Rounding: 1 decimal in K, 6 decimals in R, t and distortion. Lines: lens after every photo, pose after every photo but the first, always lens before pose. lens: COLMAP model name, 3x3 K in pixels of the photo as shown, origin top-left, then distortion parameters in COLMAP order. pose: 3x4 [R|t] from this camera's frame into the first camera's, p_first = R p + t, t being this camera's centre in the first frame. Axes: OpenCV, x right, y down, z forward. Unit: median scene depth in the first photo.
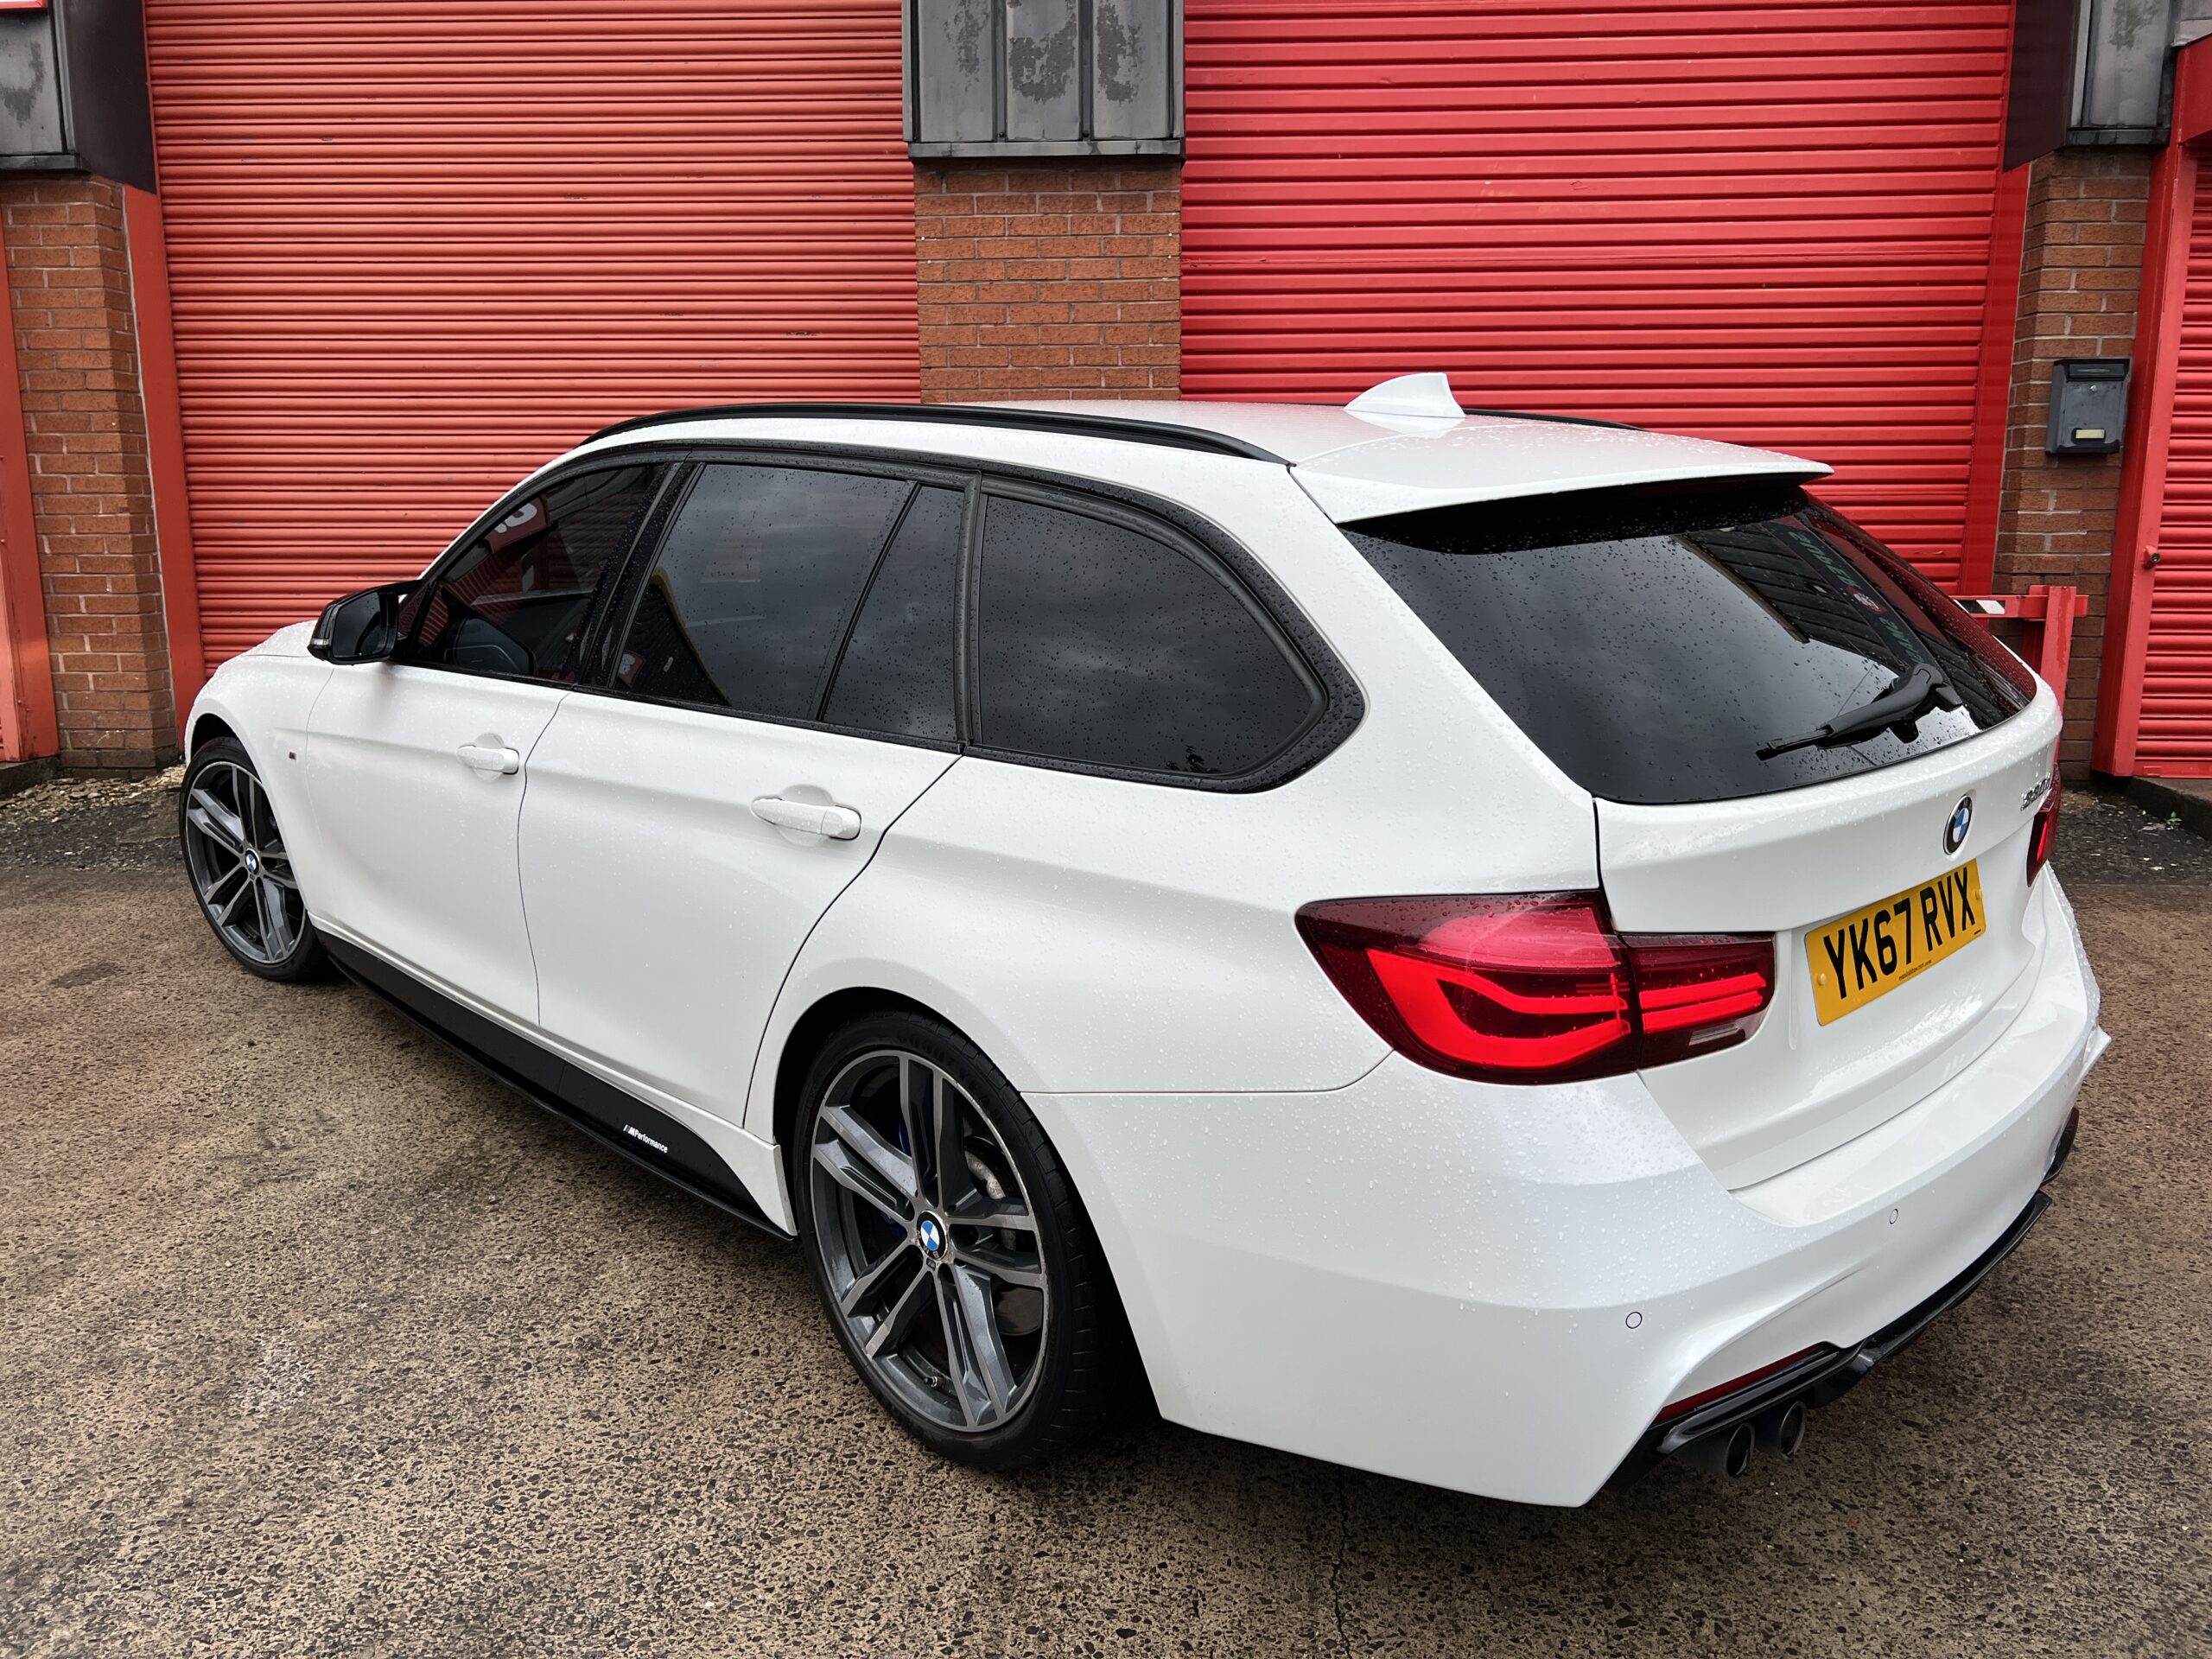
lens RADIAL K [[1671.5, 0, 1101.7], [0, 1671.5, 833.7], [0, 0, 1]] dist [0.040981, -0.049247]
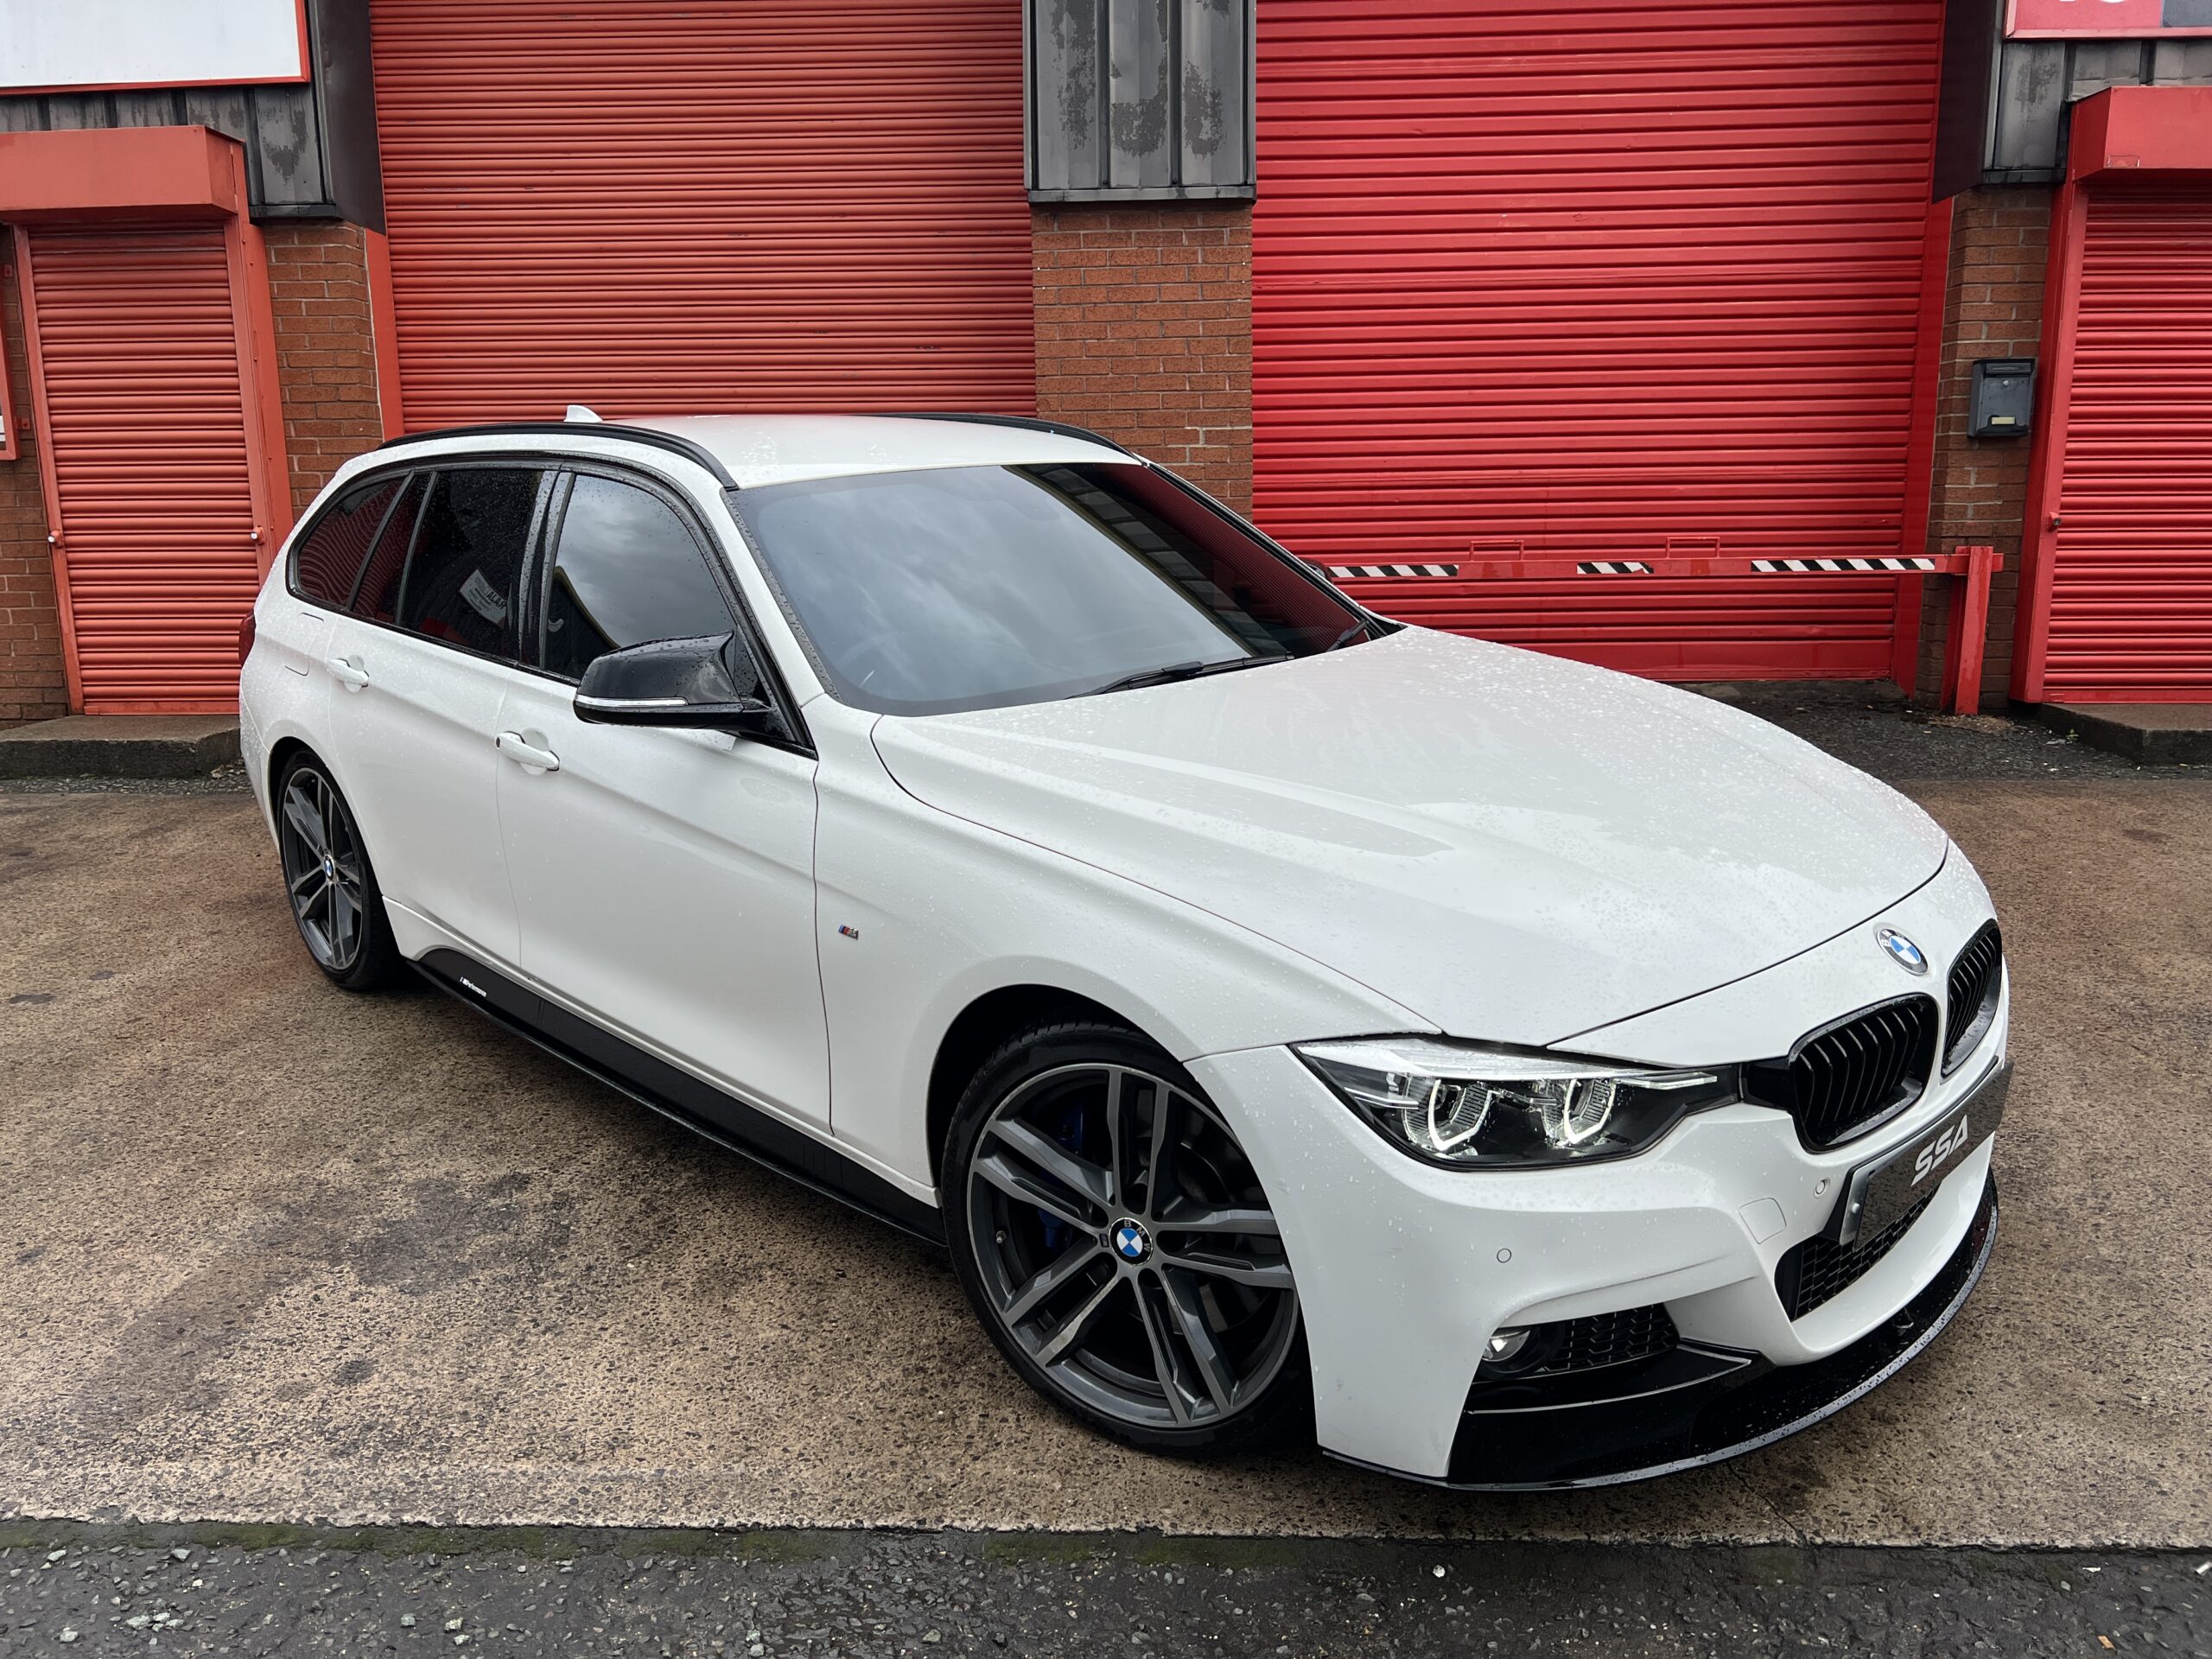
lens RADIAL K [[1671.5, 0, 1094.3], [0, 1671.5, 837.6], [0, 0, 1]] dist [0.040981, -0.049247]
pose [[0.999926, -0.011360, 0.004374, -0.077977], [0.011334, 0.999918, 0.006025, 0.048907], [-0.004442, -0.005975, 0.999972, -0.214426]]
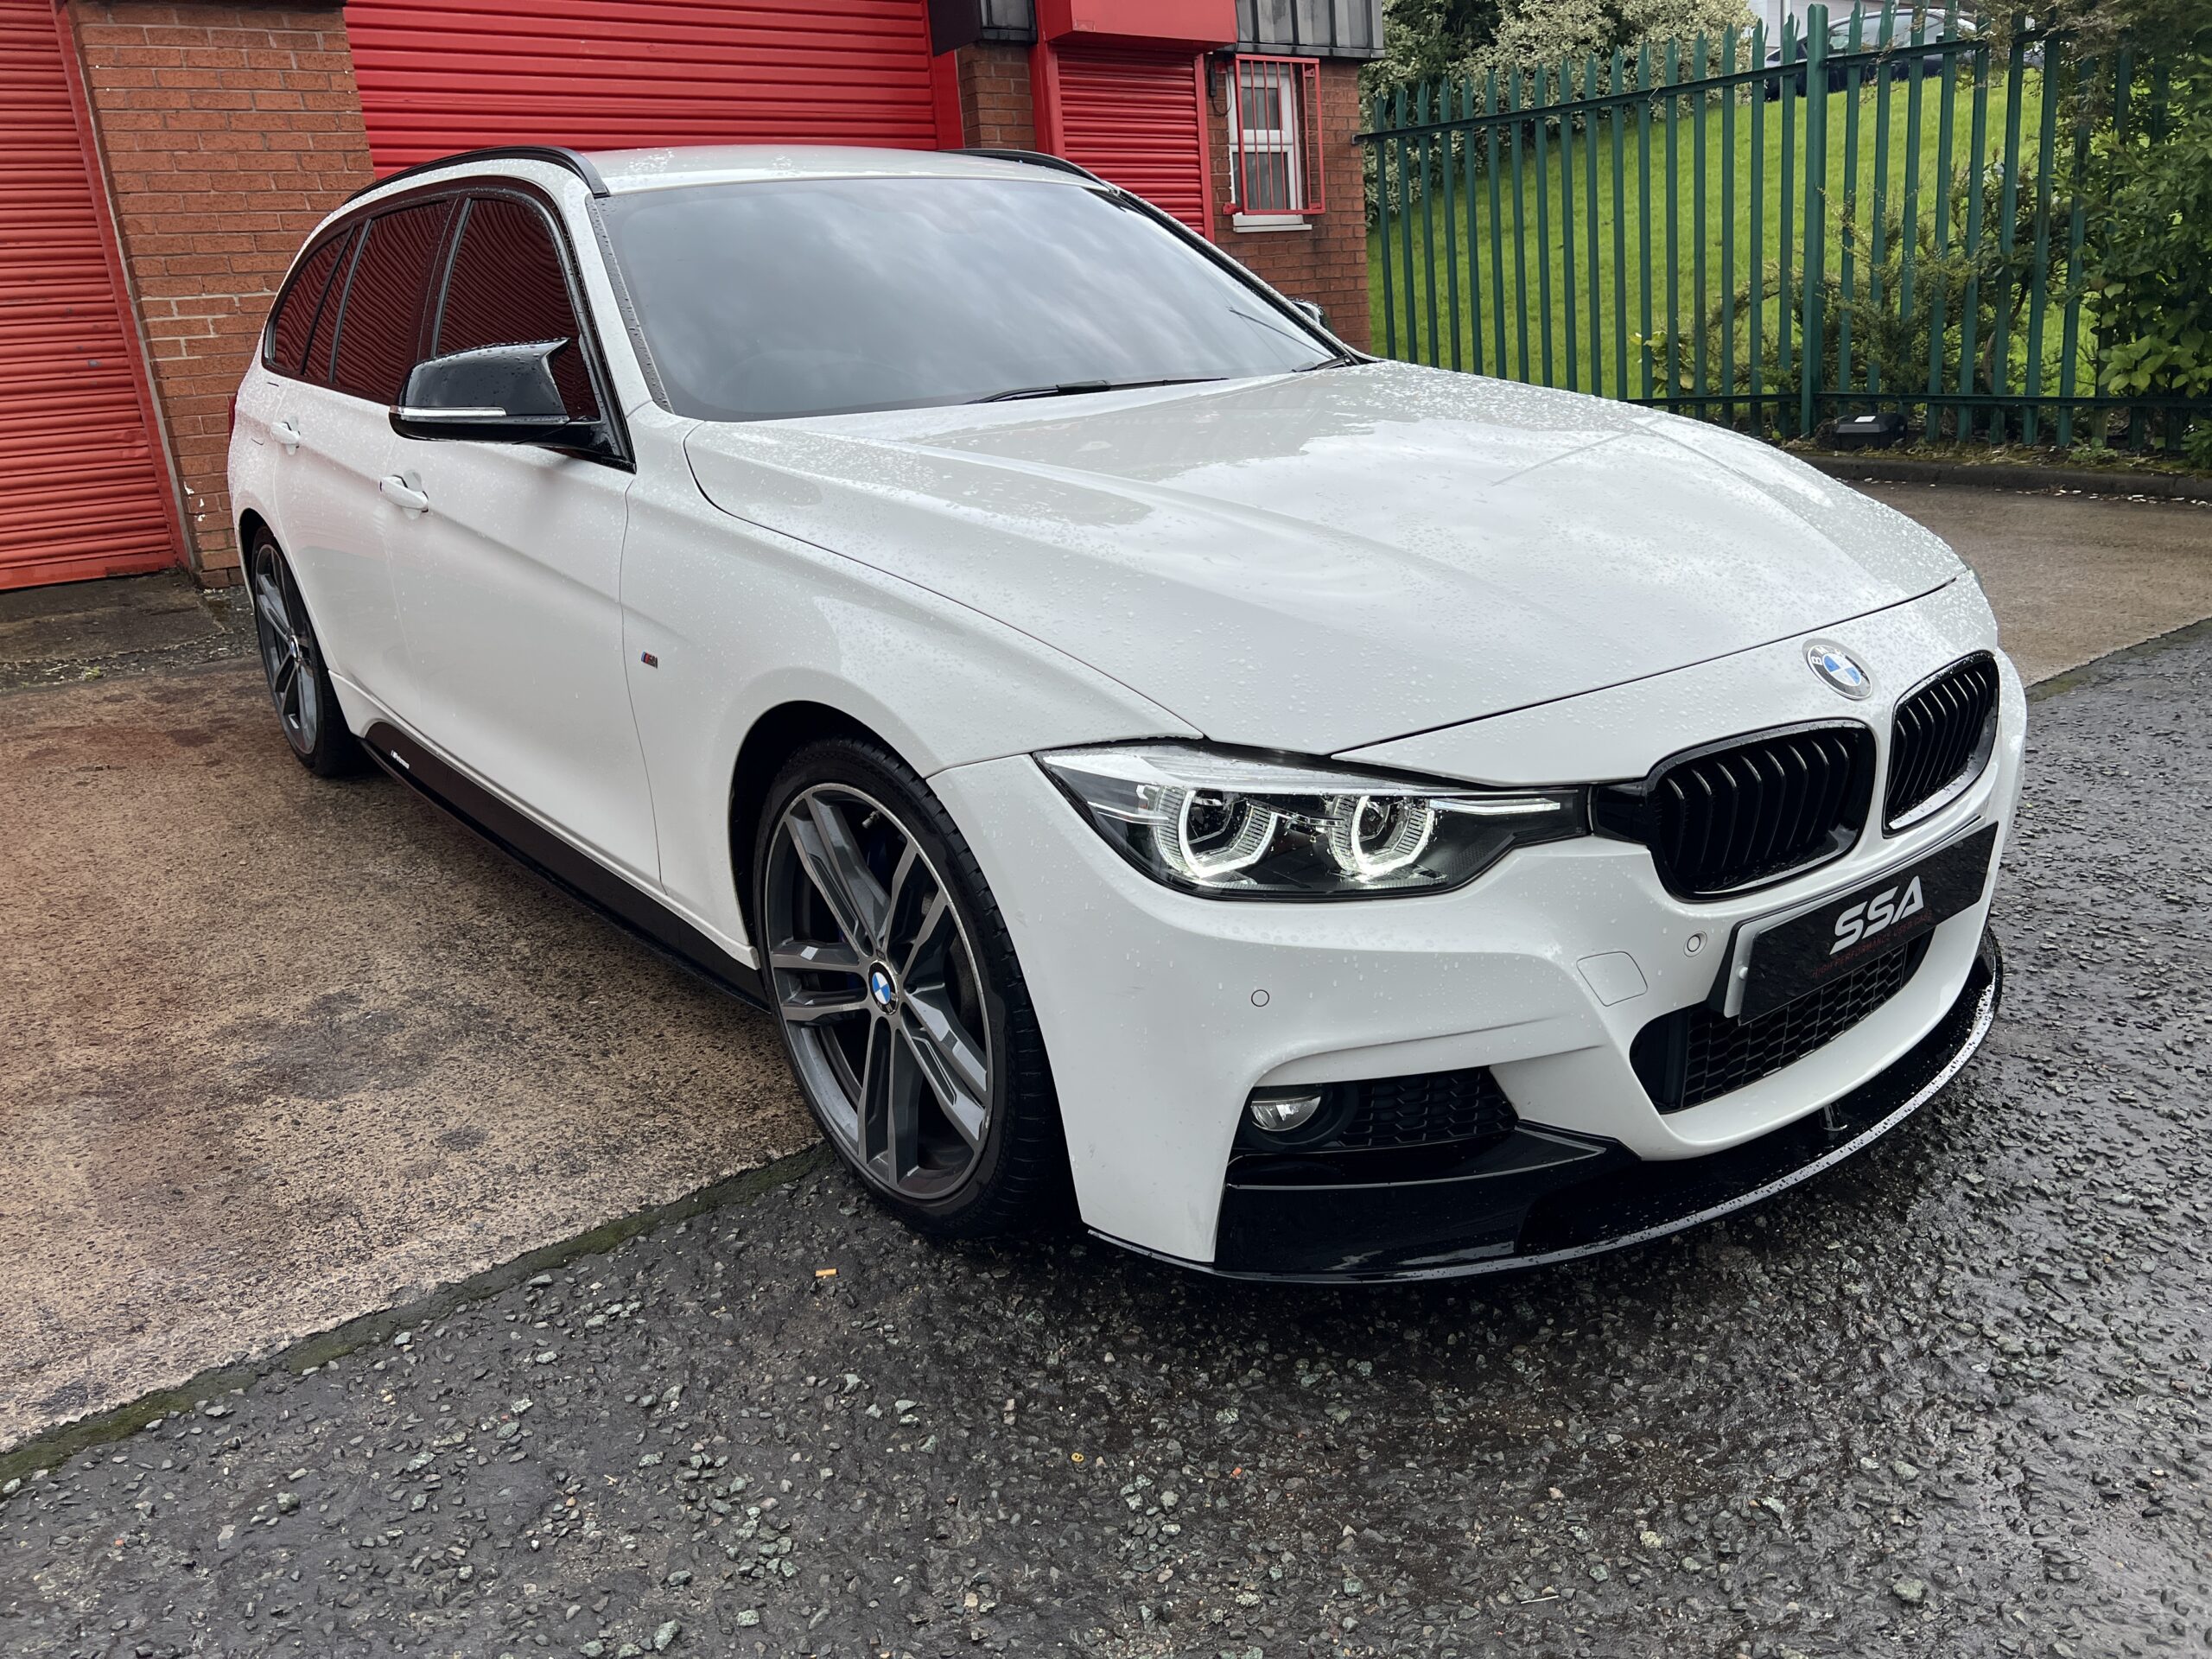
lens RADIAL K [[1671.5, 0, 1107.0], [0, 1671.5, 819.6], [0, 0, 1]] dist [0.040981, -0.049247]
pose [[0.756353, -0.227196, 0.613442, -0.385962], [0.196727, 0.973340, 0.117931, 0.098551], [-0.623881, 0.031483, 0.780885, -0.184552]]
